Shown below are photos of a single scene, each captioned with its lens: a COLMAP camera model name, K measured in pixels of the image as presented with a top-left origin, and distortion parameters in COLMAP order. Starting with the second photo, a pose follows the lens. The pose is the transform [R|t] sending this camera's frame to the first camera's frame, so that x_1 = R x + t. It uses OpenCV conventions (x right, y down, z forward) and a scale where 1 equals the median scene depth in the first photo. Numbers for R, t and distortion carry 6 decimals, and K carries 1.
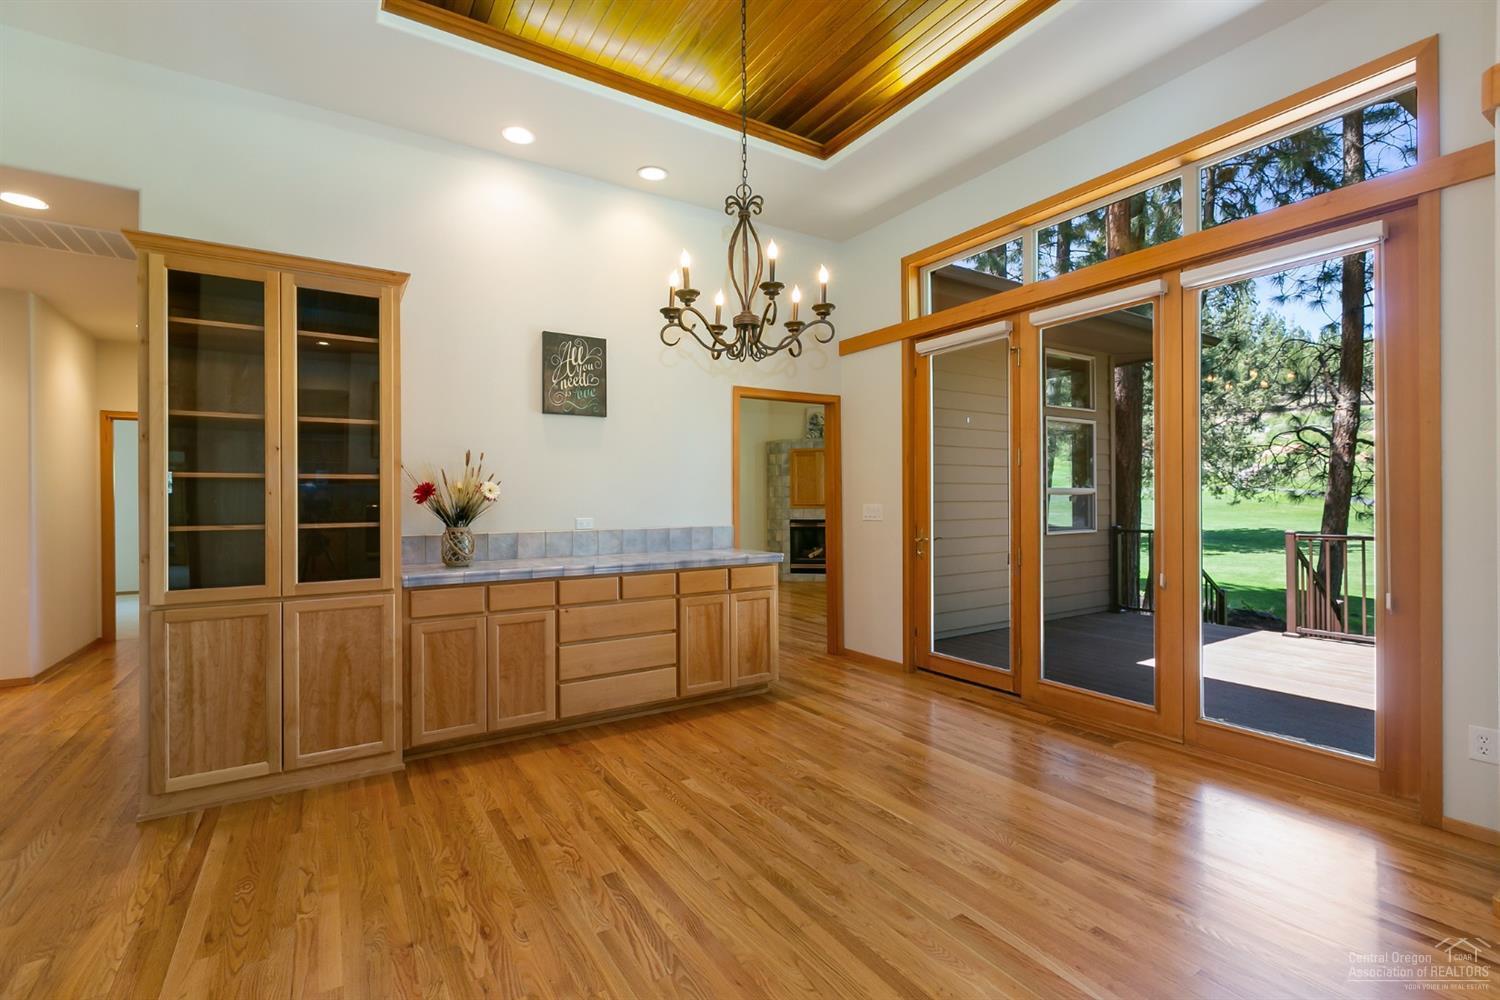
lens RADIAL K [[671.5, 0, 745.2], [0, 671.5, 504.3], [0, 0, 1]] dist [0.000241, -0.000179]
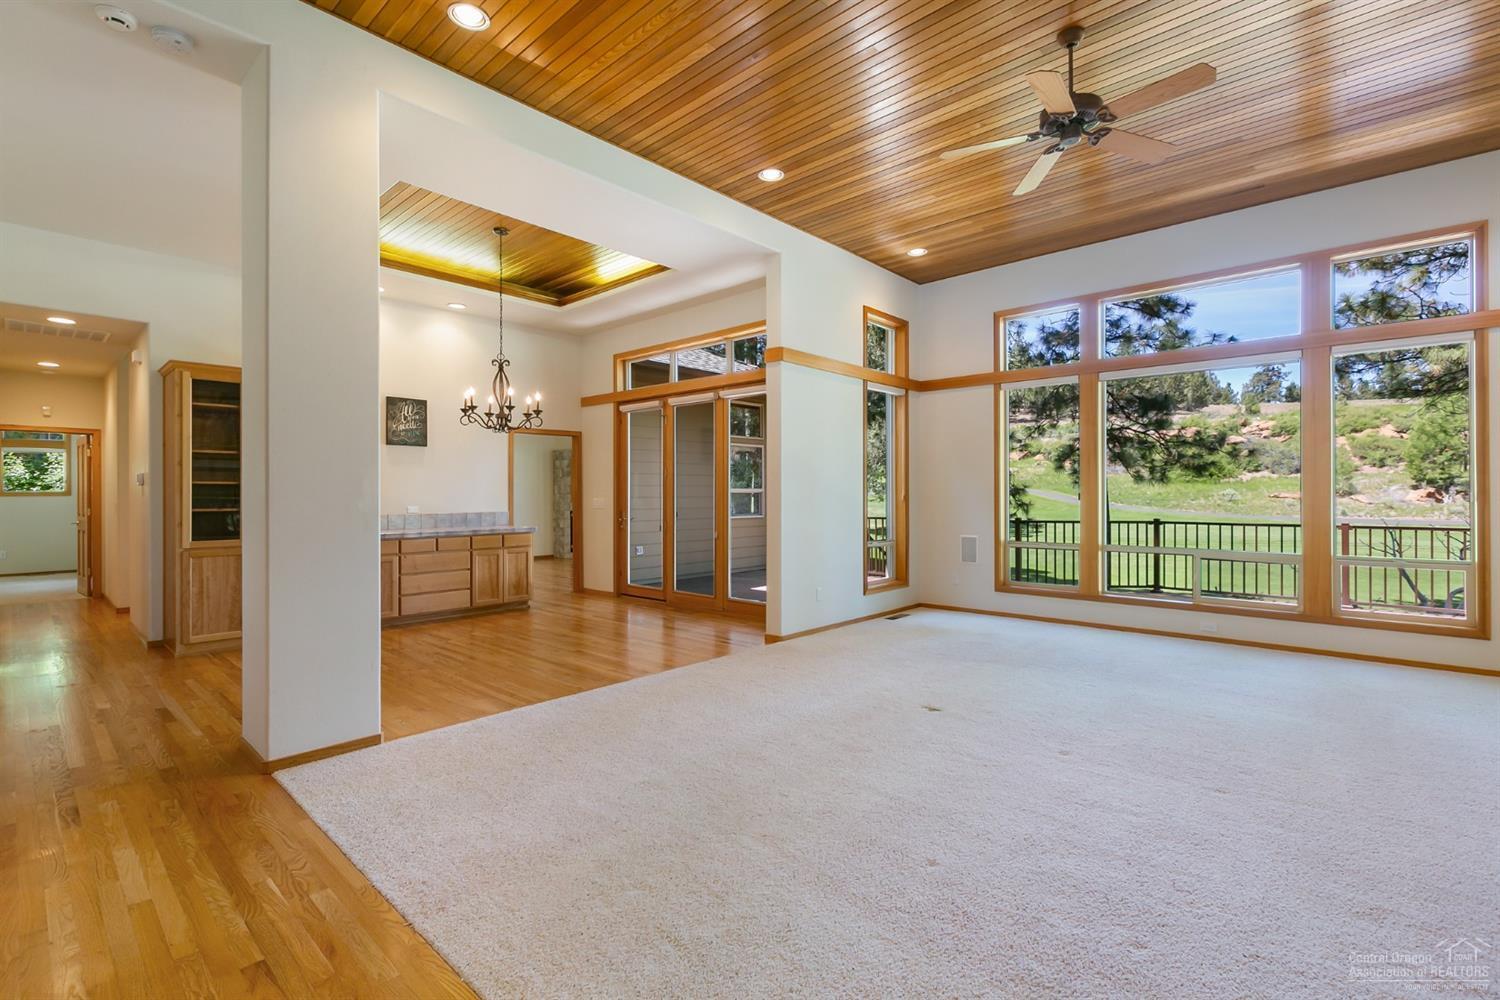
lens RADIAL K [[678.5, 0, 742.2], [0, 678.5, 494.9], [0, 0, 1]] dist [0.001795, 0.000007]
pose [[0.966217, 0.003943, 0.257701, 0.115974], [-0.002066, 0.999969, -0.007552, 0.002709], [-0.257723, 0.006765, 0.966195, -0.824604]]
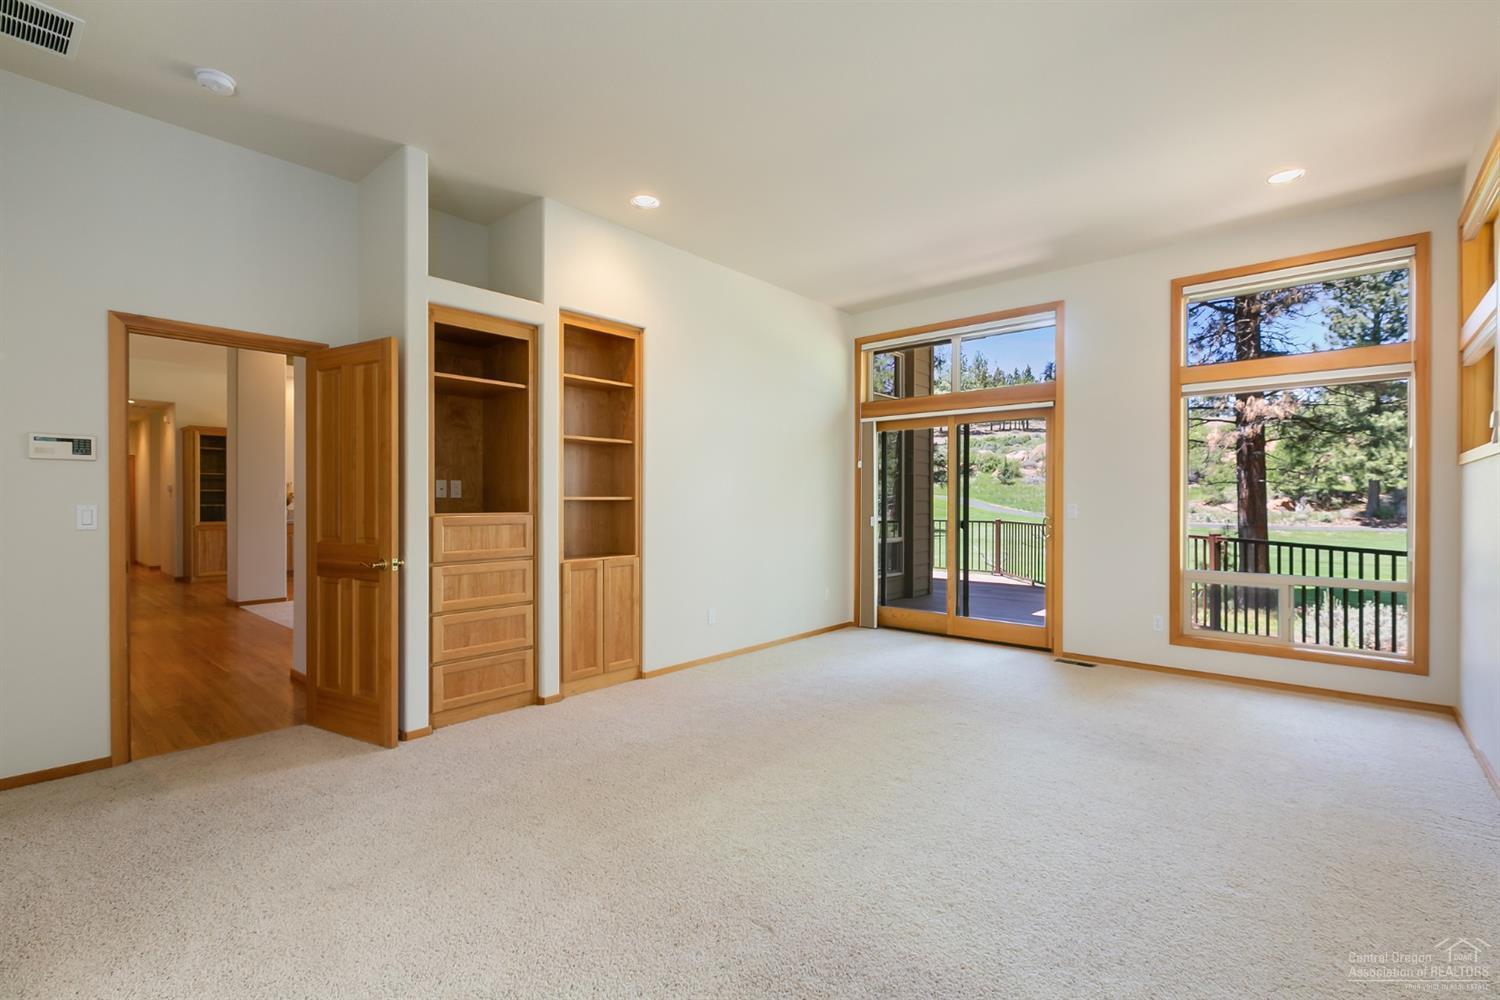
lens RADIAL K [[671.5, 0, 745.2], [0, 671.5, 504.3], [0, 0, 1]] dist [0.000241, -0.000179]
pose [[0.960221, 0.007325, 0.279146, 0.608105], [-0.006399, 0.999971, -0.004228, 0.016155], [-0.279169, 0.002273, 0.960239, -2.077509]]
